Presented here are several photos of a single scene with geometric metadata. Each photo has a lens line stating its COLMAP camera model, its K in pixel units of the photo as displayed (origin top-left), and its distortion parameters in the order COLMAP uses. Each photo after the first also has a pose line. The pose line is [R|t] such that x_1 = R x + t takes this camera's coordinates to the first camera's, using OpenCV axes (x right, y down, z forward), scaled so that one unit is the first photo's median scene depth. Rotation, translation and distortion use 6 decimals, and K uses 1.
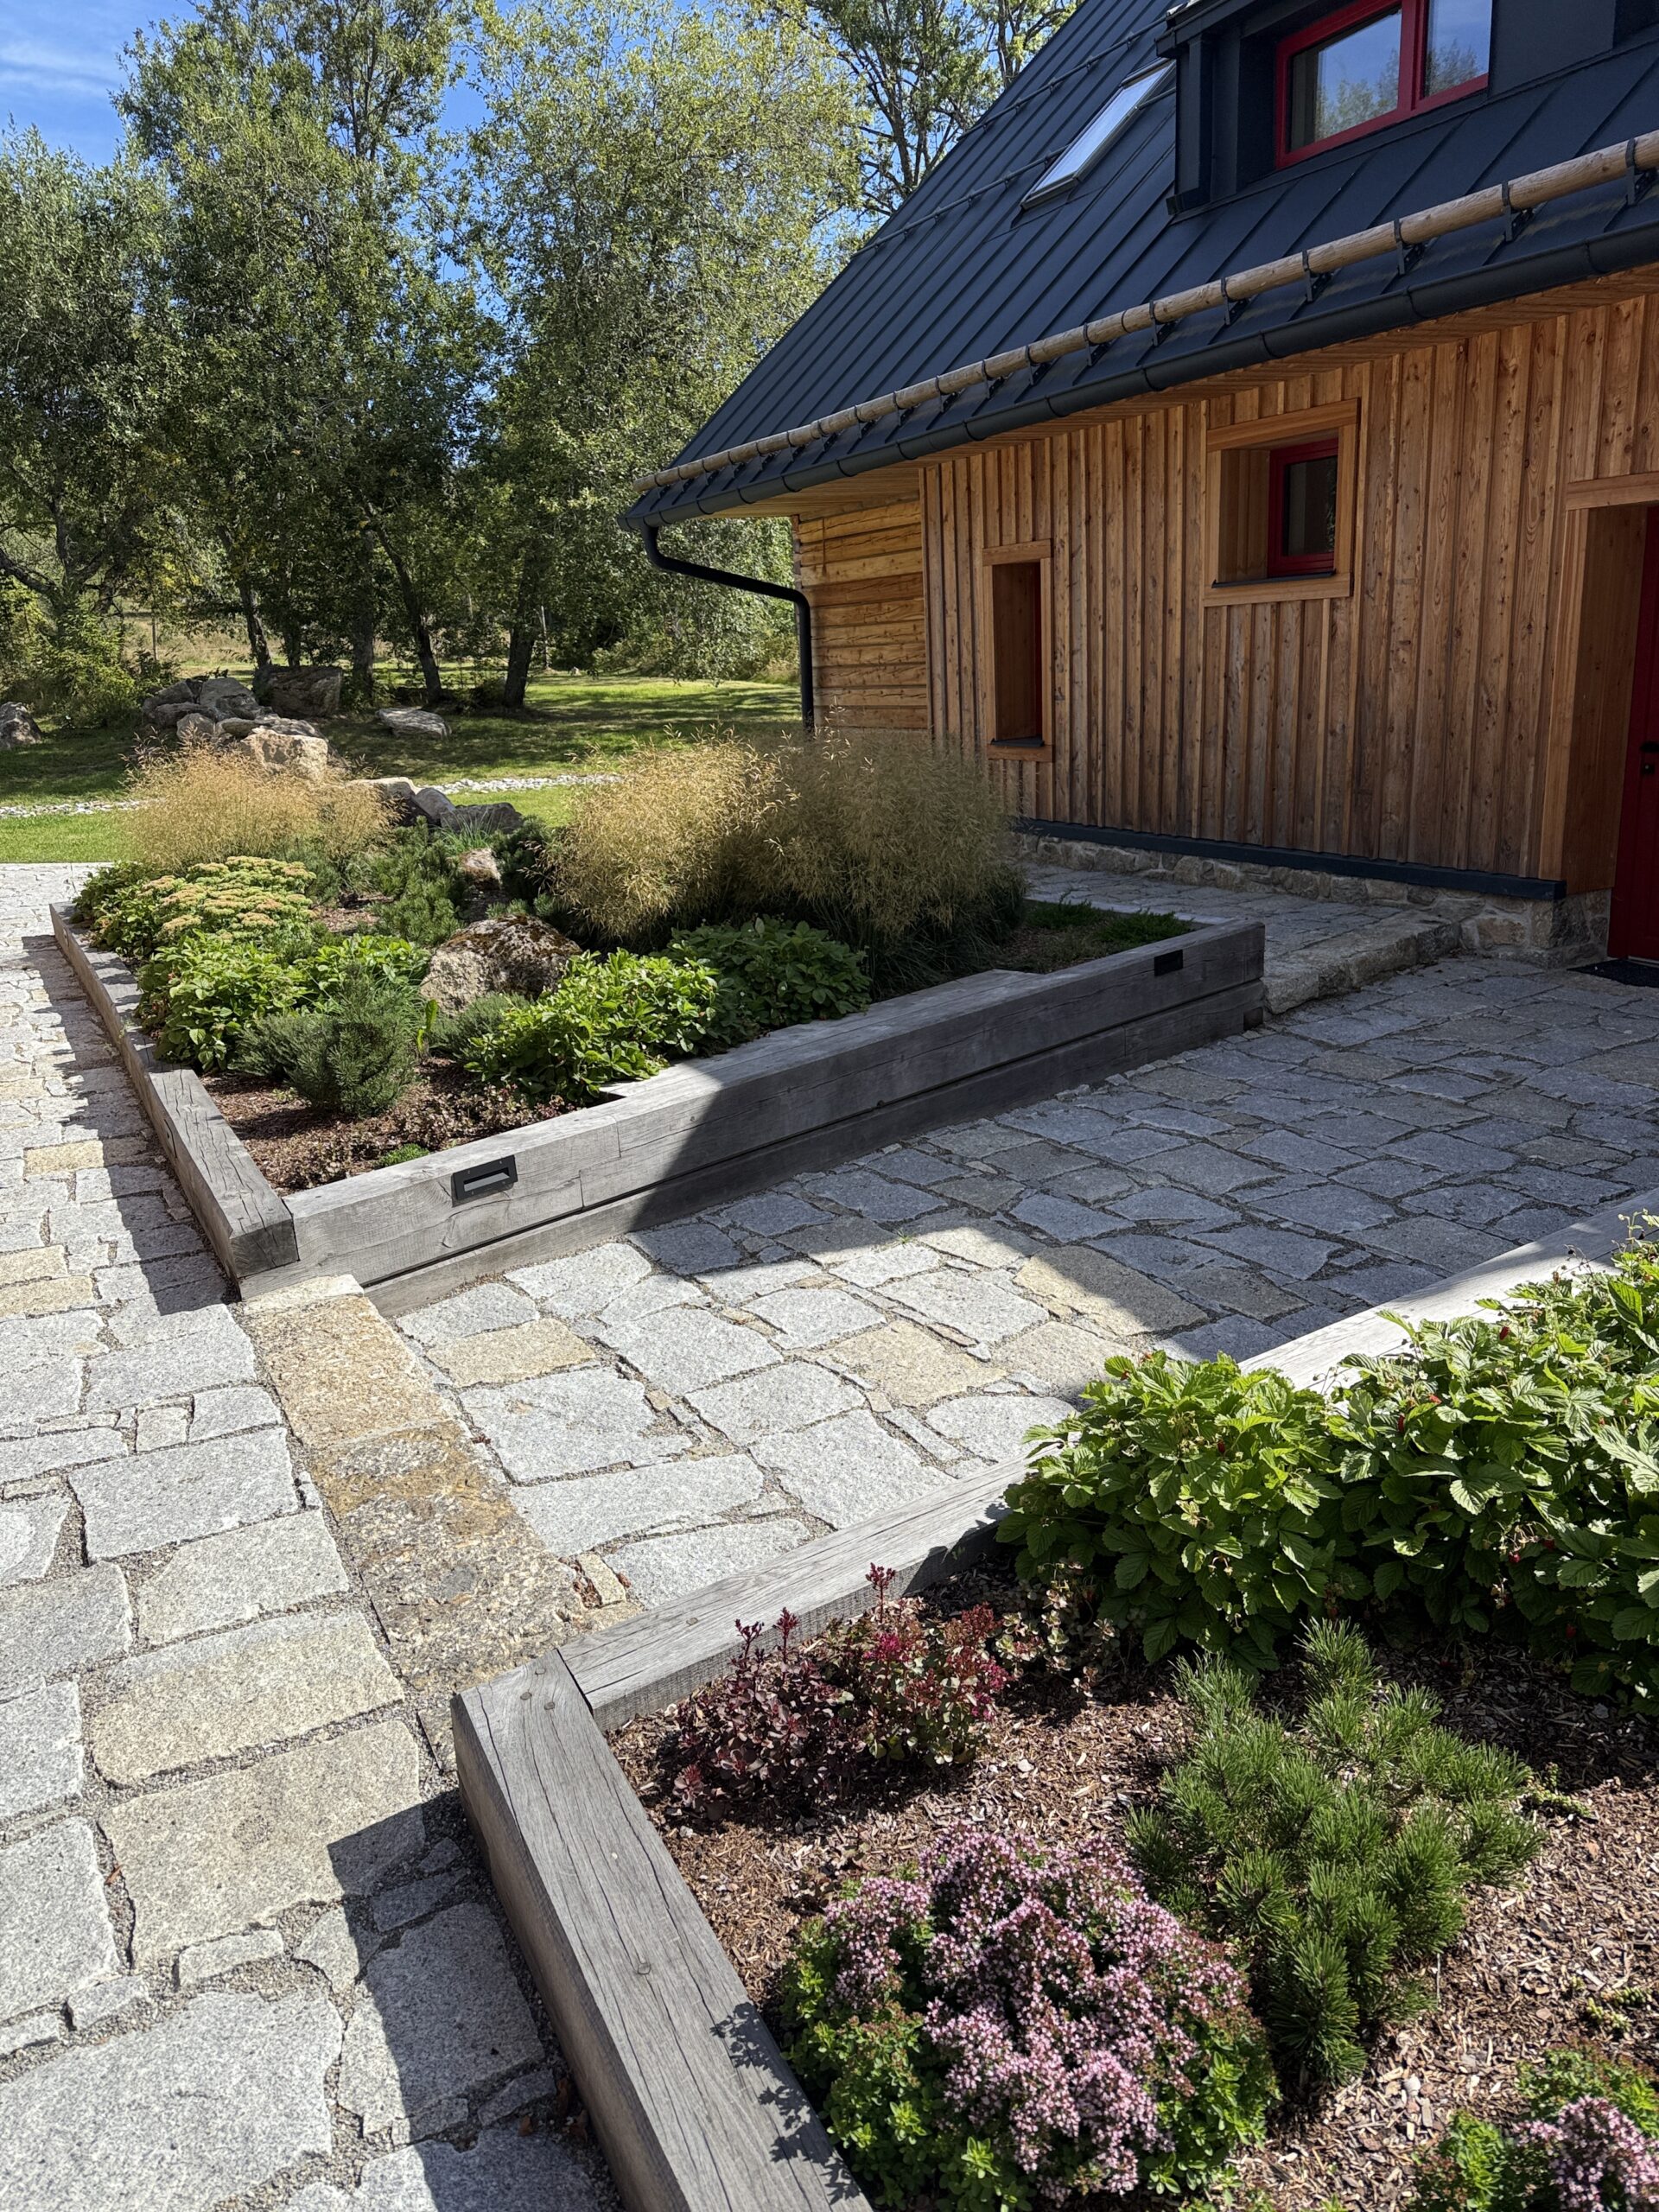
lens RADIAL K [[1560.8, 0, 832.8], [0, 1560.8, 1105.2], [0, 0, 1]] dist [-0.001319, -0.005825]
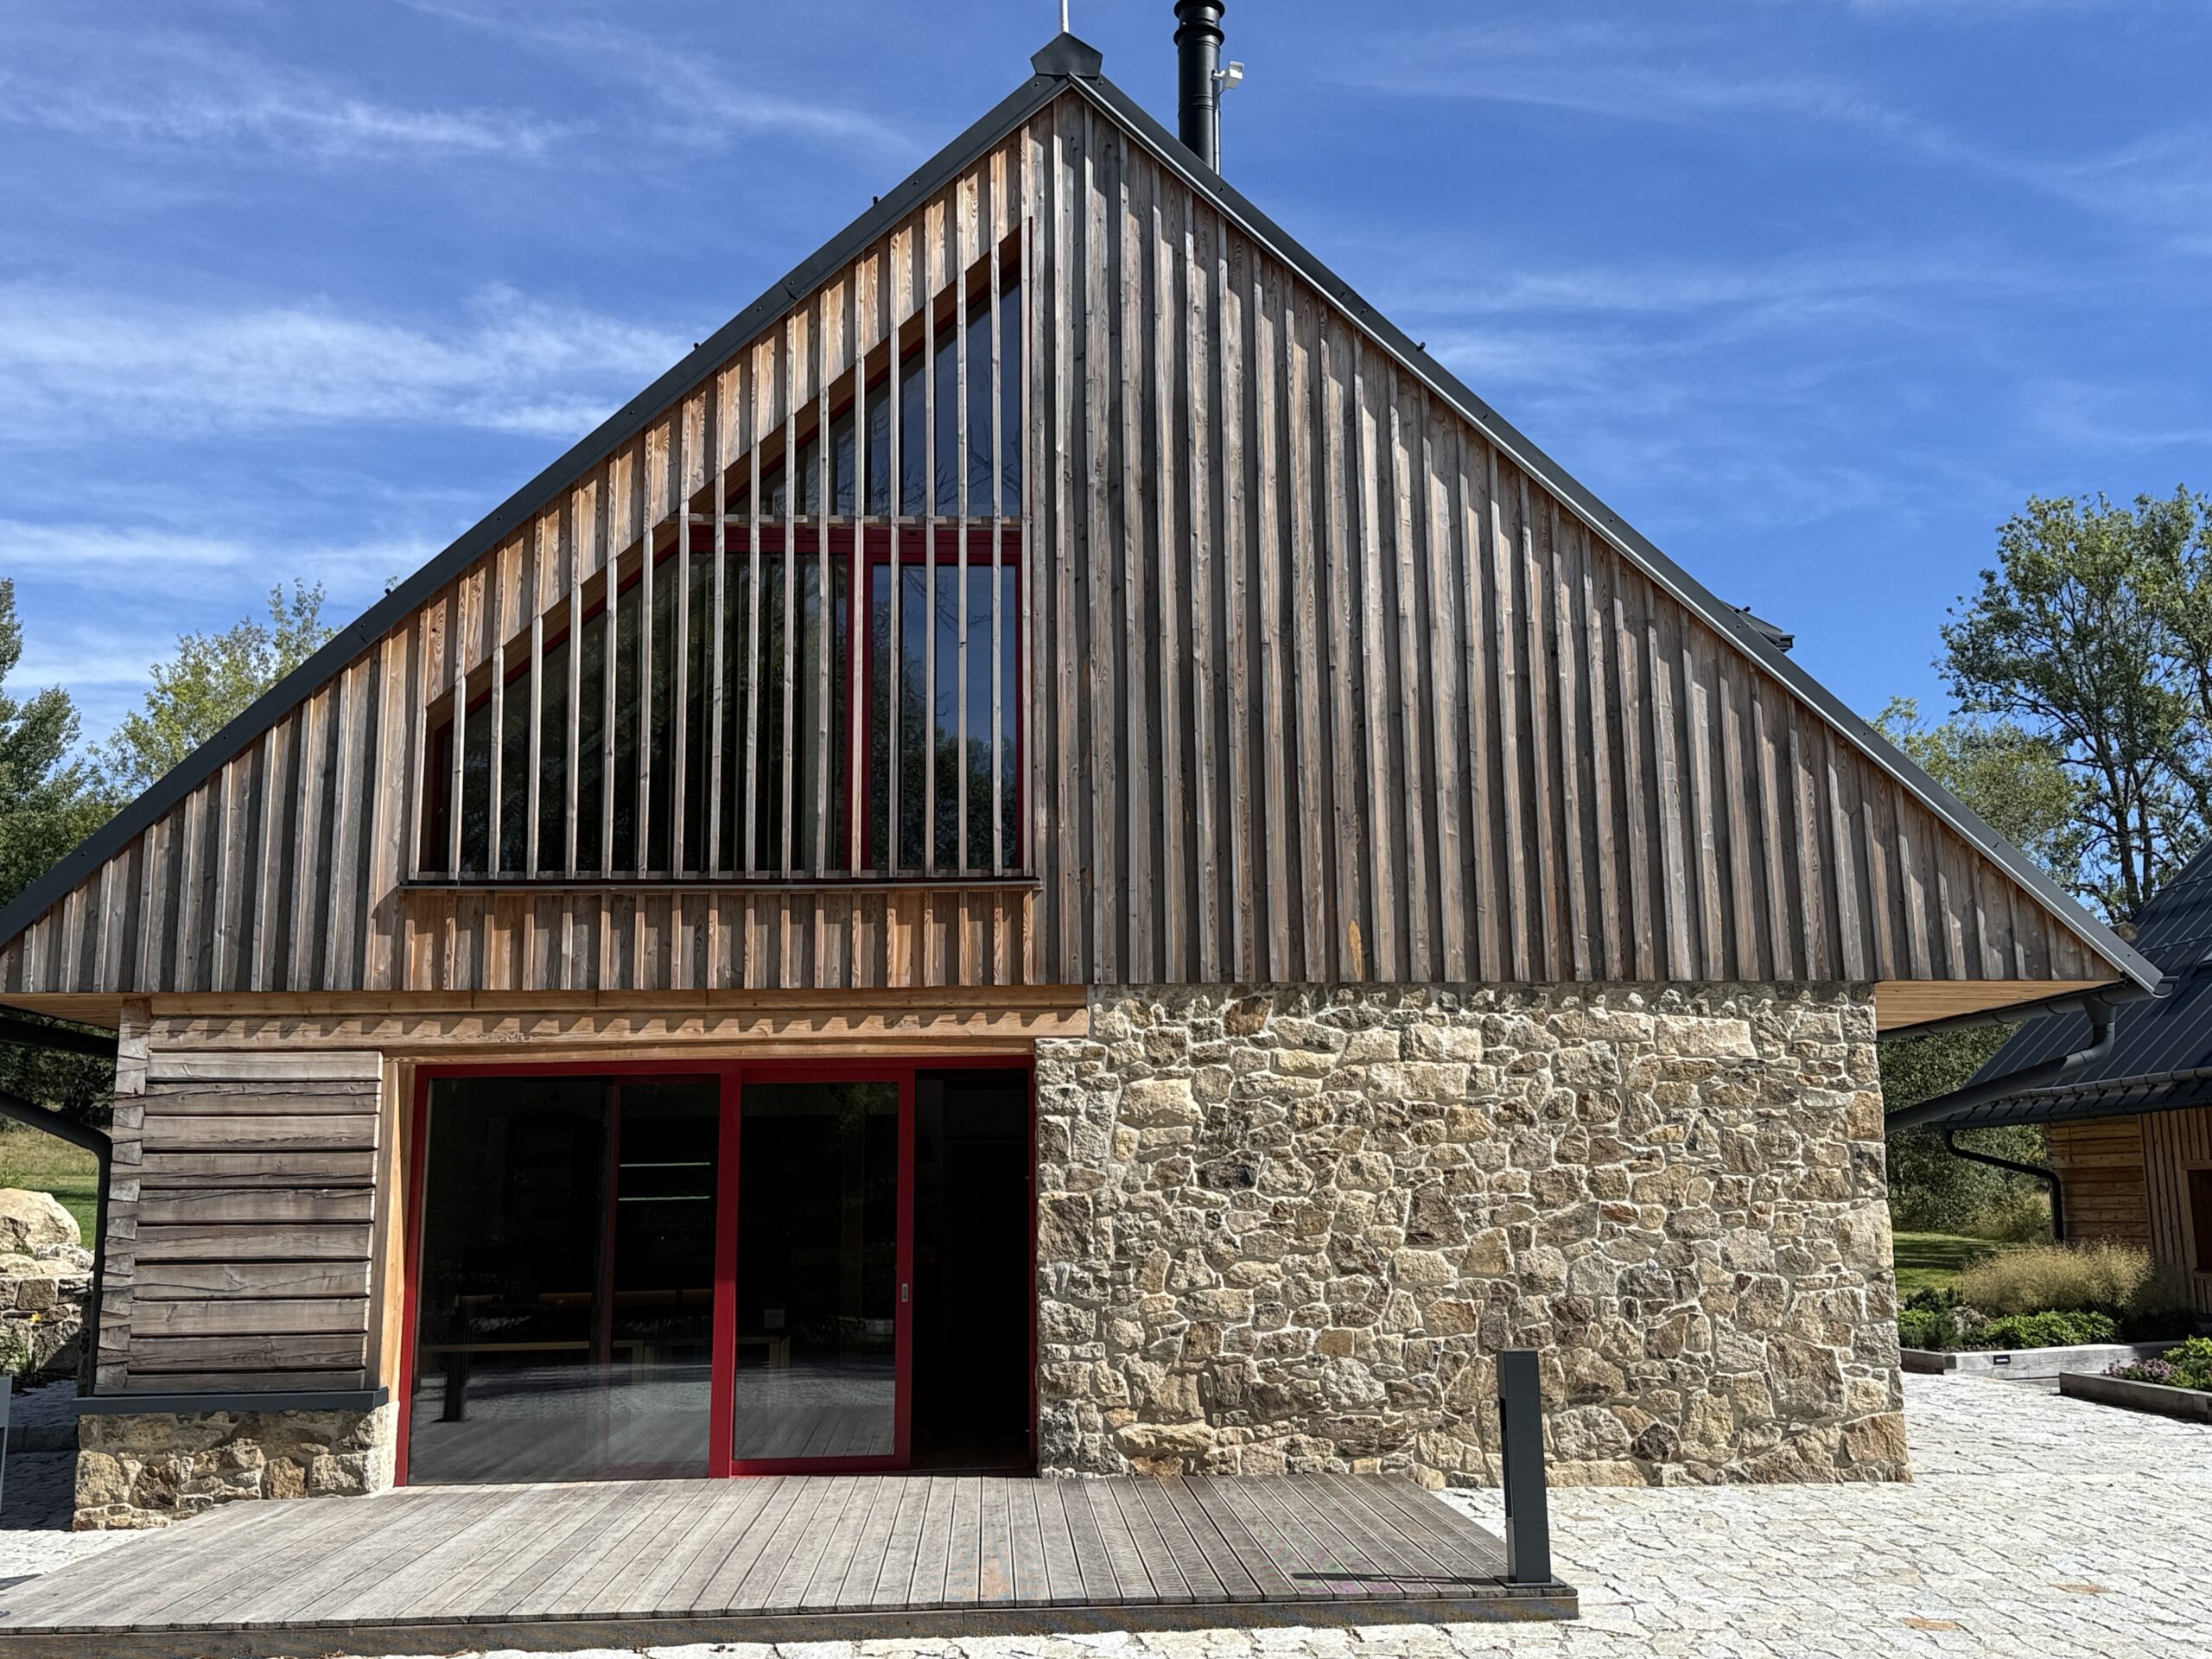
lens RADIAL K [[2069.9, 0, 1105.7], [0, 2069.9, 835.0], [0, 0, 1]] dist [-0.001776, 0.000000]
pose [[0.915692, -0.023248, -0.401207, -0.074060], [-0.155064, 0.900579, -0.406093, 0.477338], [0.370759, 0.434069, 0.821049, -1.621347]]
